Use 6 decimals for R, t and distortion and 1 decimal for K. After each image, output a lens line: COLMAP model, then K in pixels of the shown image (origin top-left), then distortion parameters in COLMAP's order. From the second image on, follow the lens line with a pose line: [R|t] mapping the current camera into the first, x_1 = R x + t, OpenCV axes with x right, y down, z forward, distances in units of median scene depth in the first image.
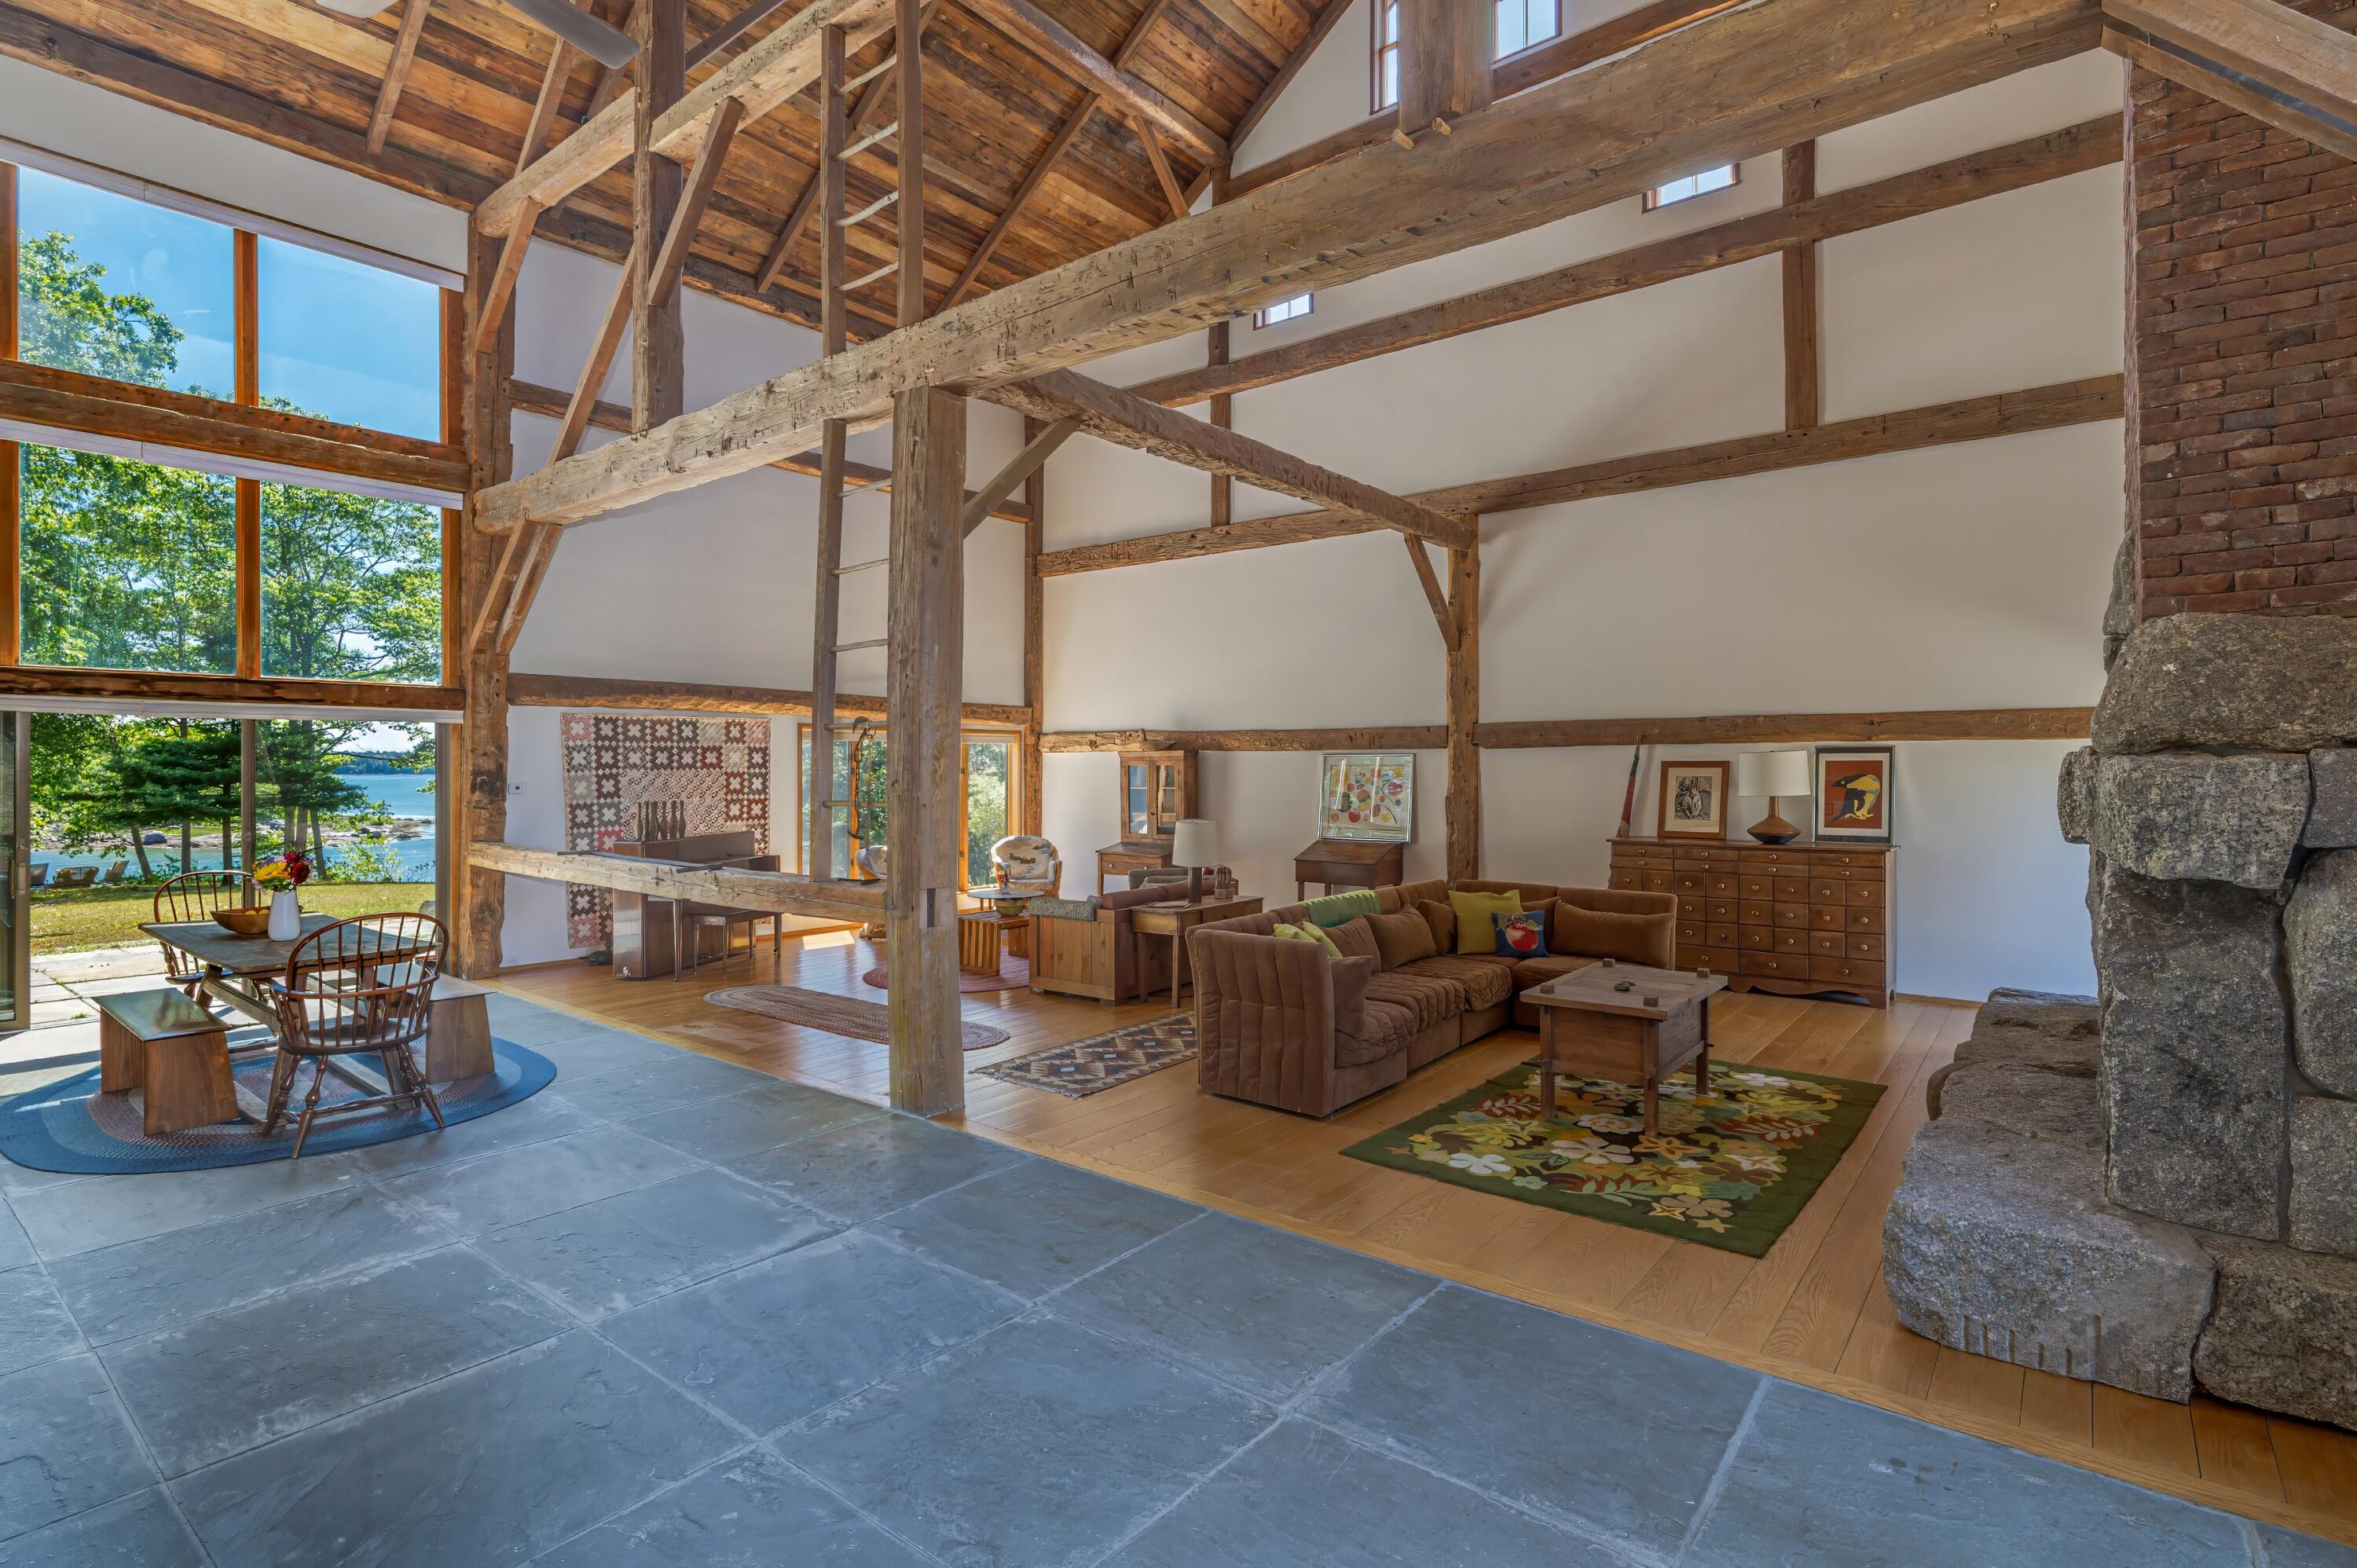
lens RADIAL K [[1143.1, 0, 1178.5], [0, 1143.1, 784.0], [0, 0, 1]] dist [-0.017328, -0.000027]
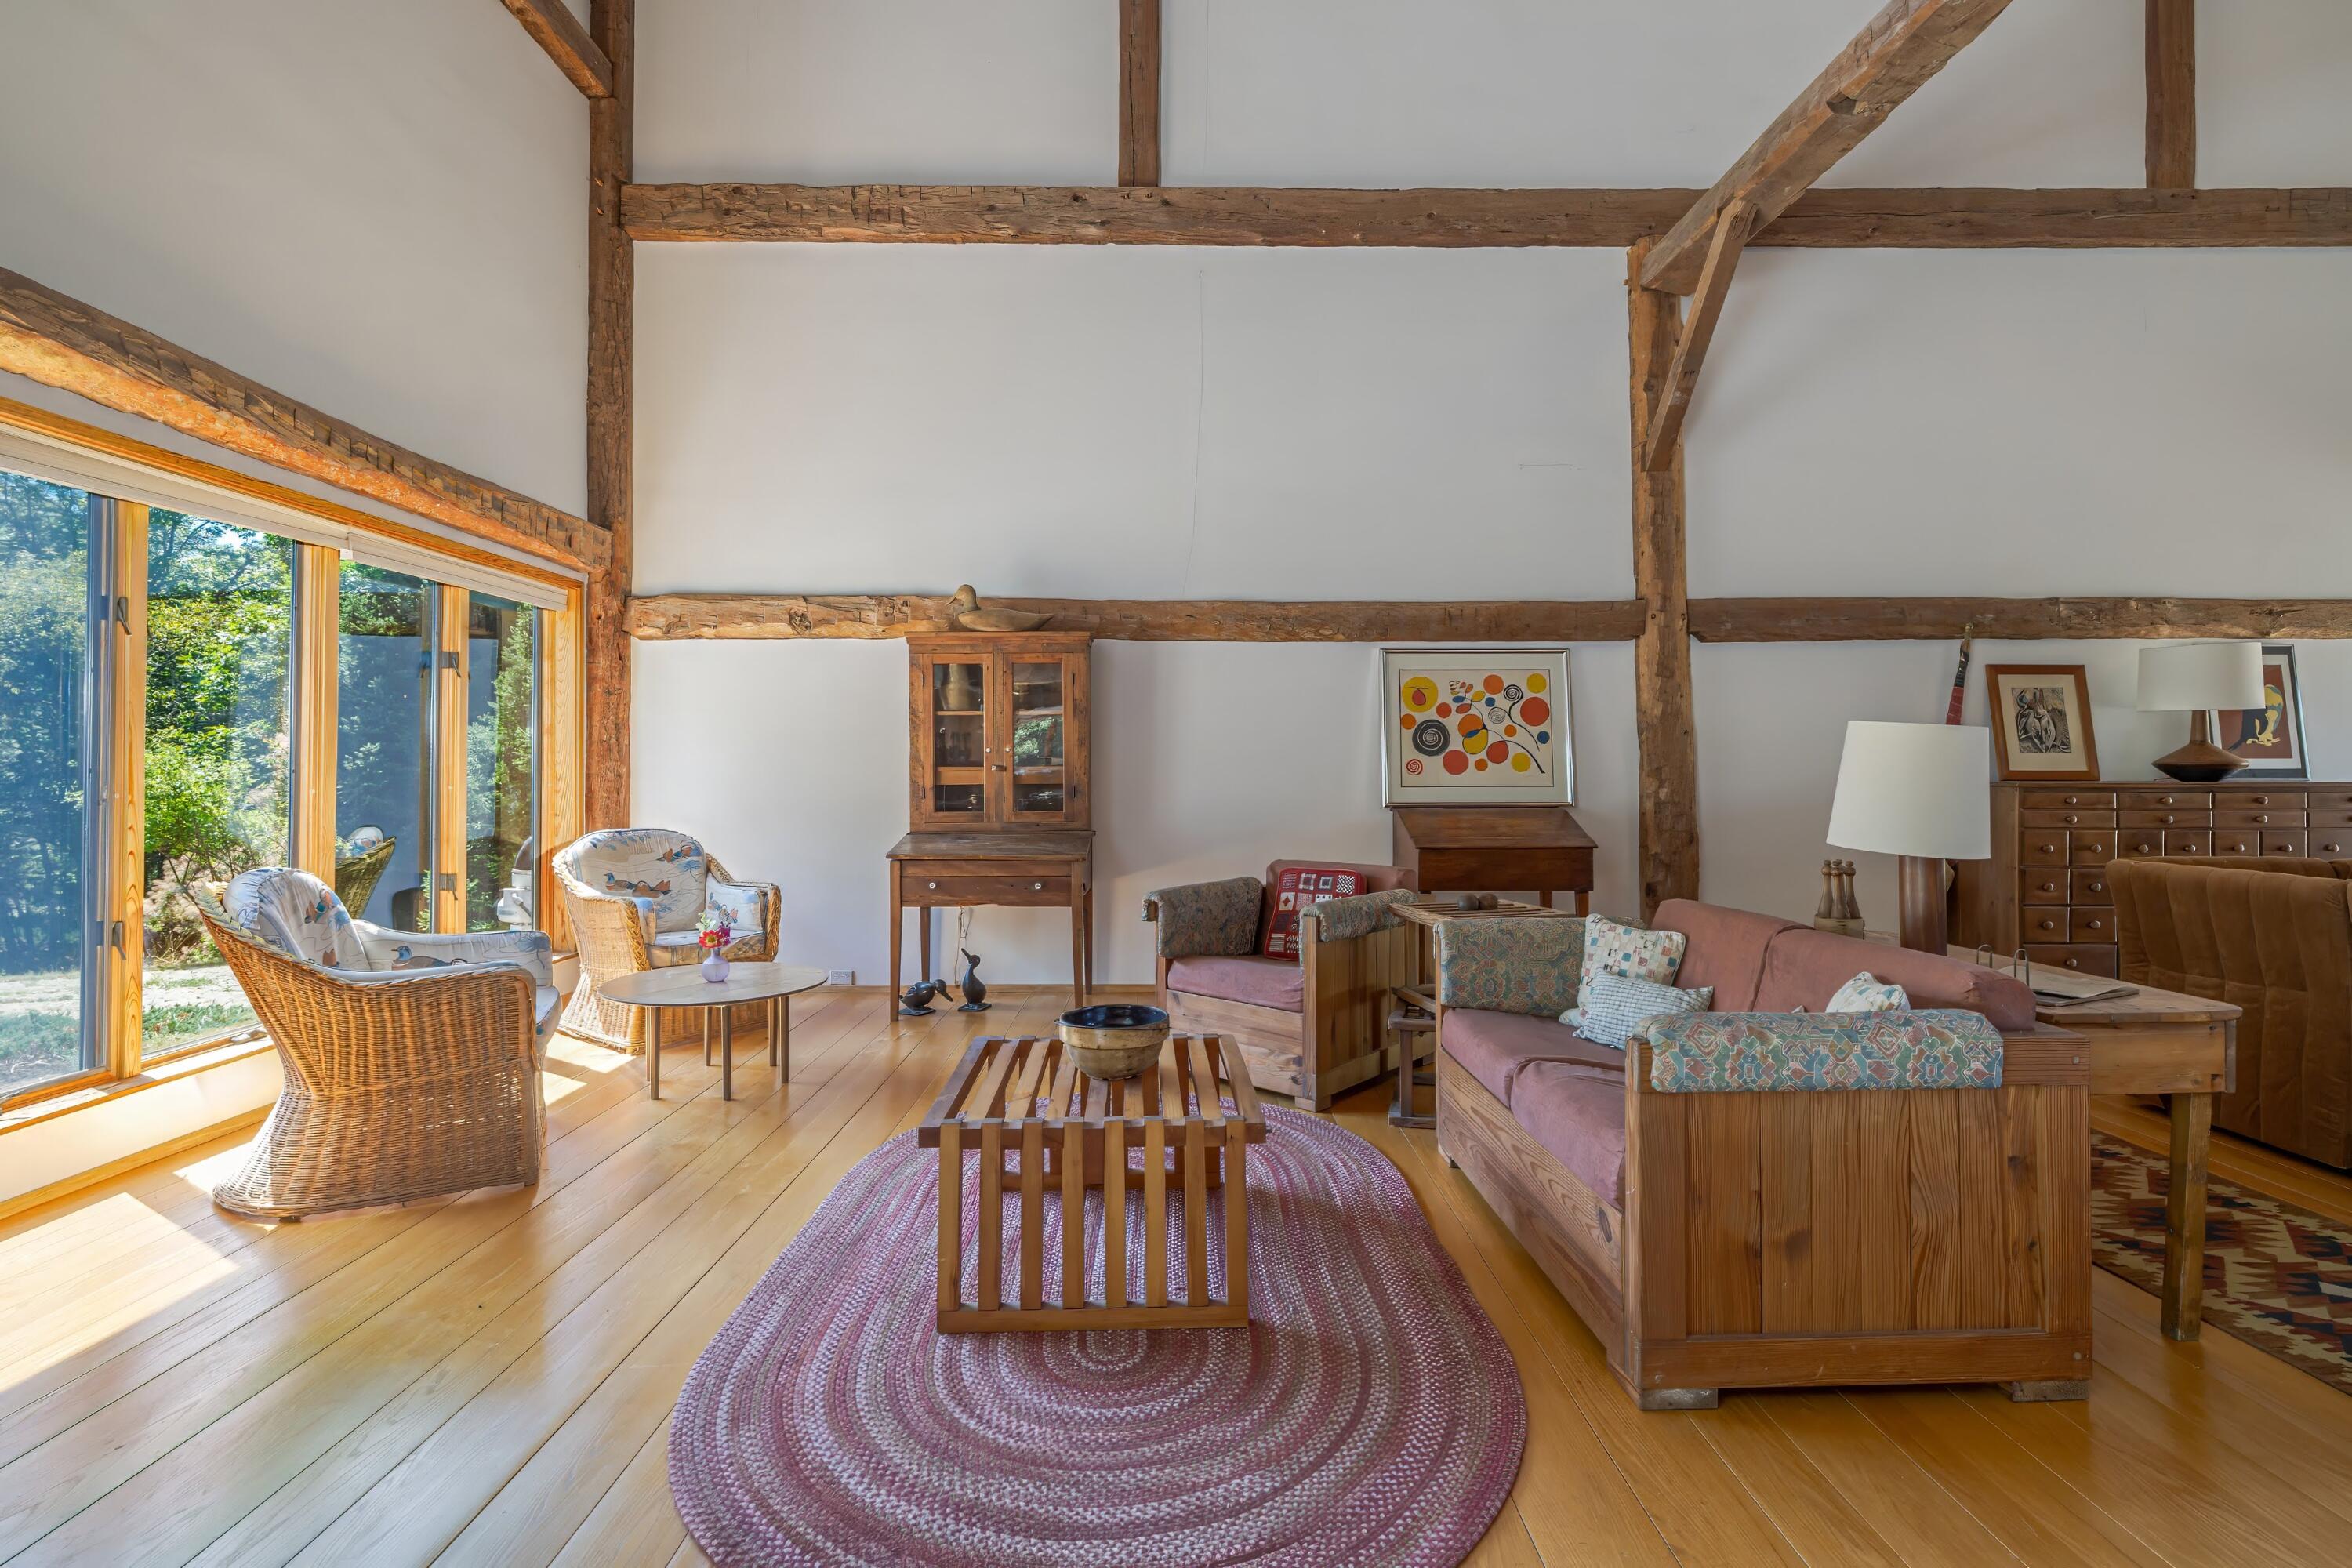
lens RADIAL K [[1092.6, 0, 1178.5], [0, 1092.6, 771.1], [0, 0, 1]] dist [-0.003628, 0.000619]
pose [[0.774809, 0.000779, 0.632195, -0.307666], [0.009208, 0.999879, -0.012518, 0.041540], [-0.632128, 0.015520, 0.774708, 0.762999]]
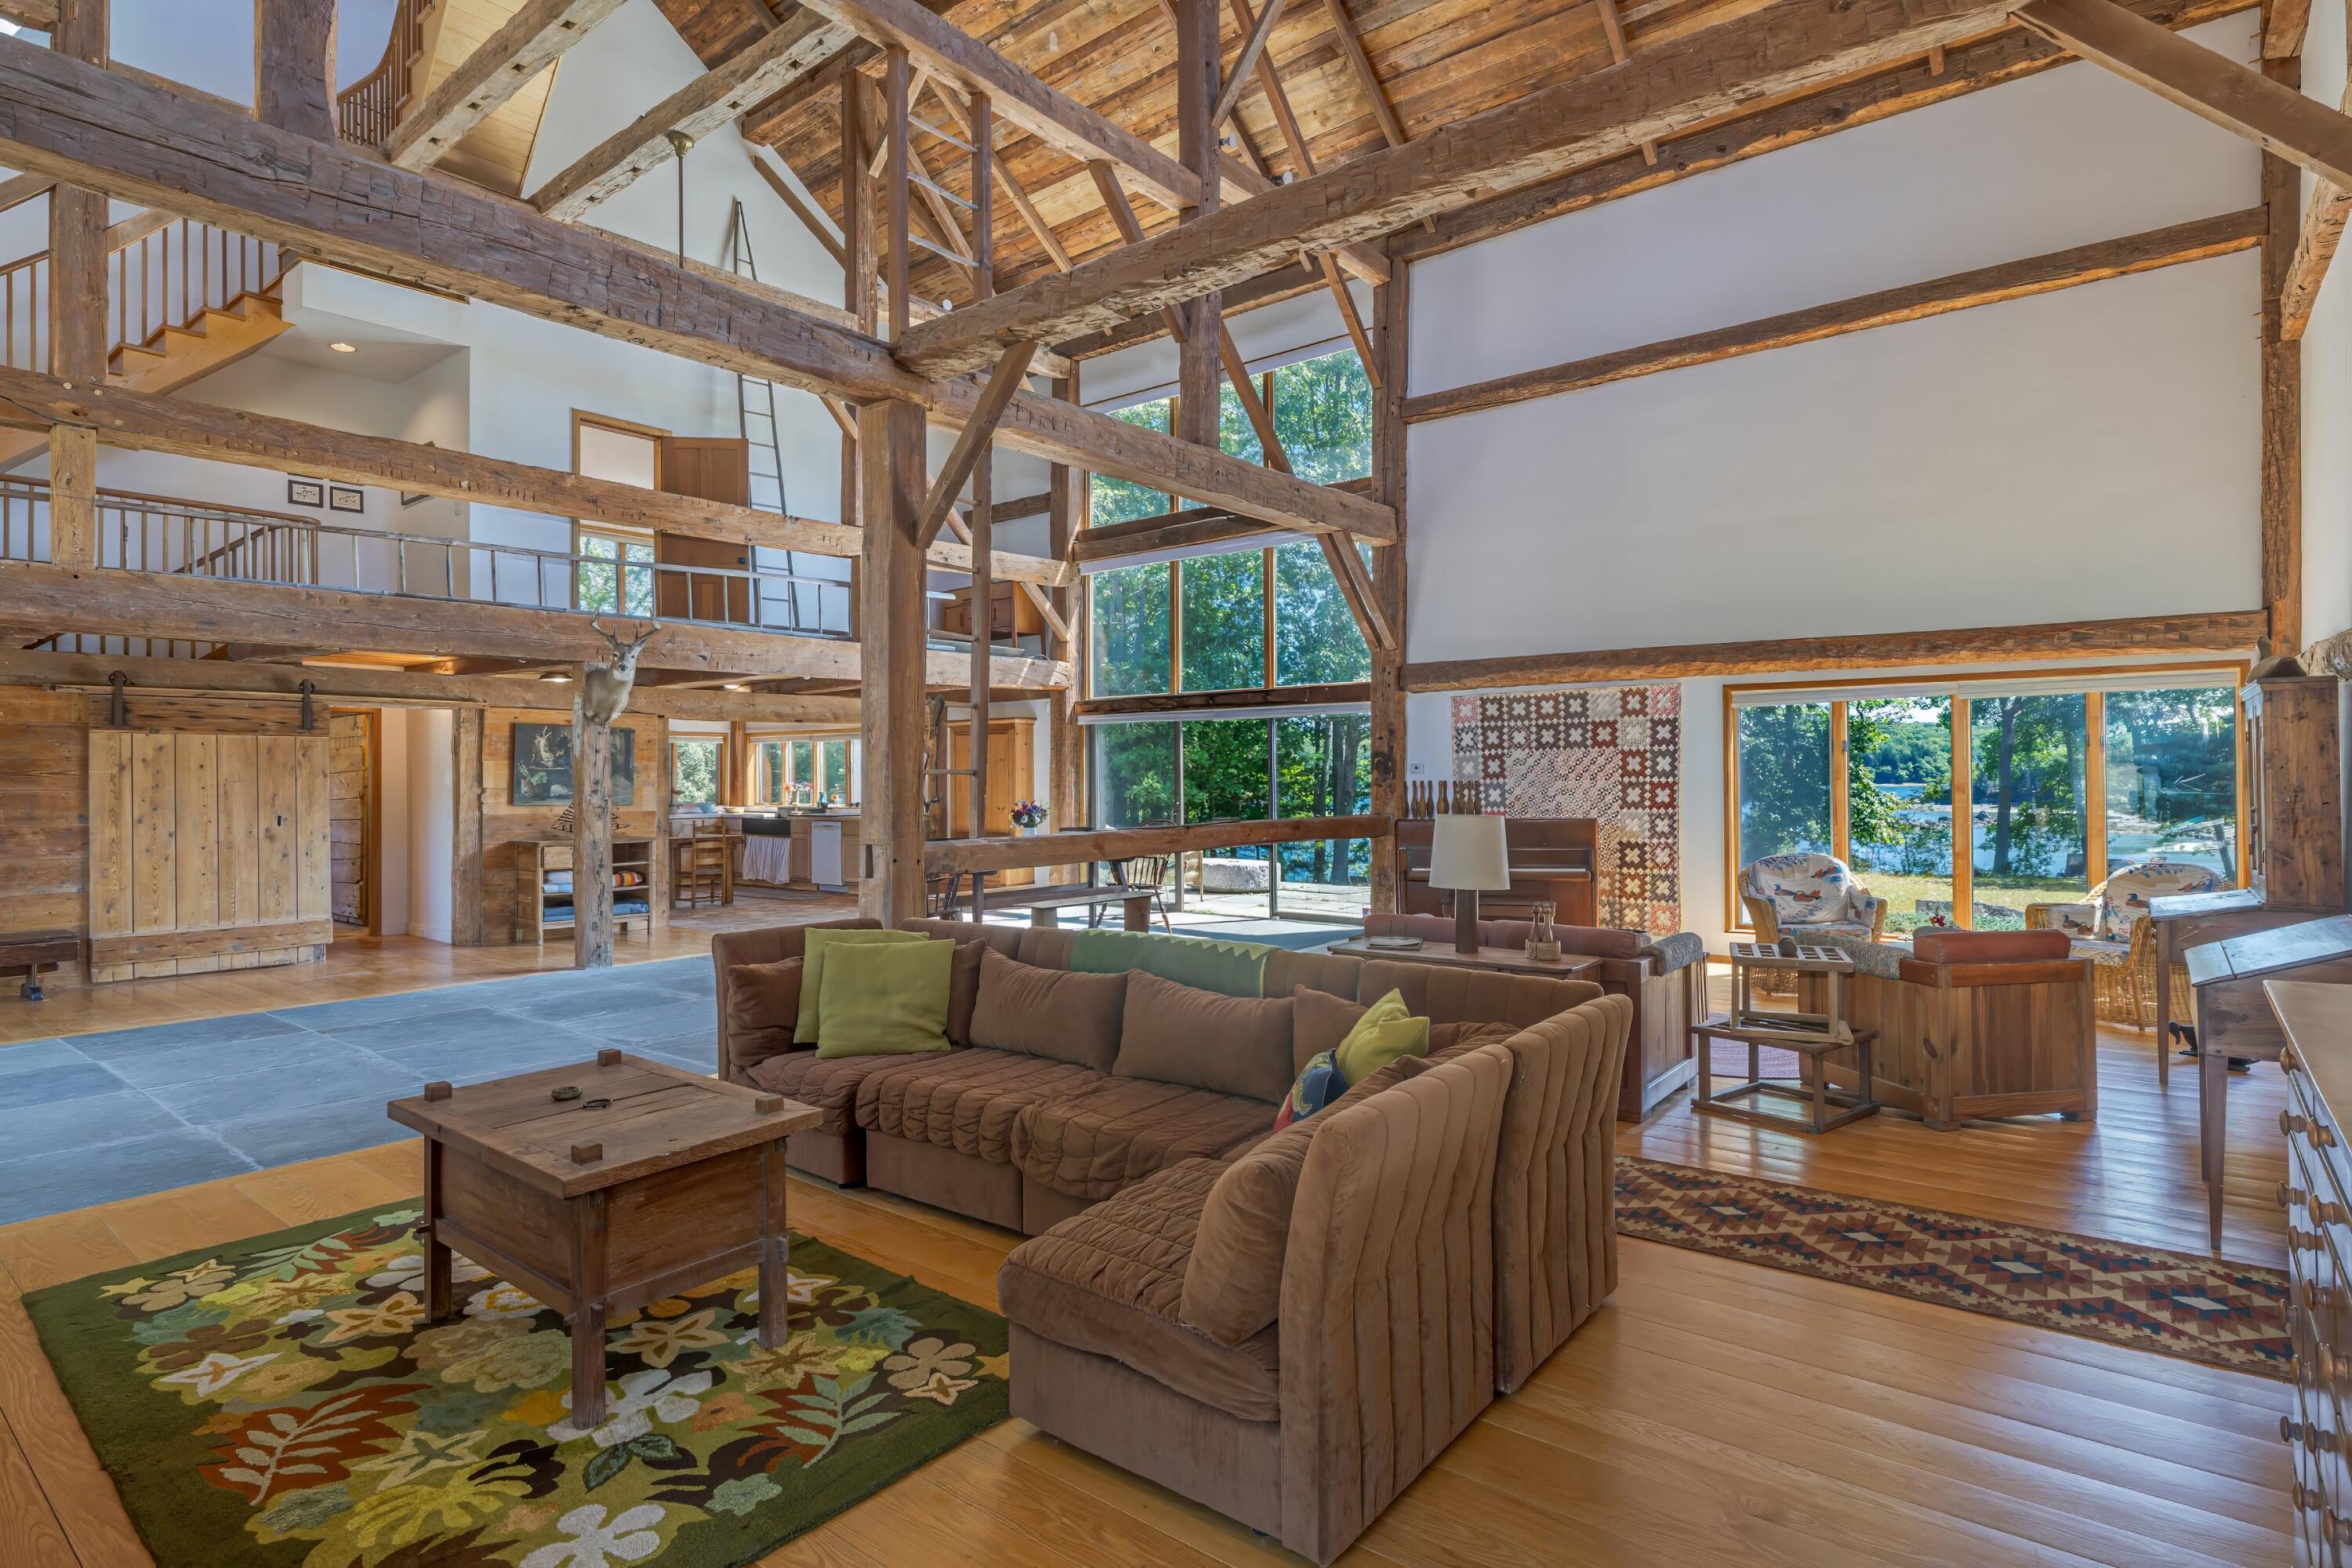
lens RADIAL K [[1201.8, 0, 1177.2], [0, 1201.8, 775.6], [0, 0, 1]] dist [-0.003079, -0.001139]
pose [[-0.001044, 0.000316, -0.999999, 0.549815], [-0.006381, 0.999980, 0.000322, 0.011216], [0.999979, 0.006382, -0.001042, 0.729481]]
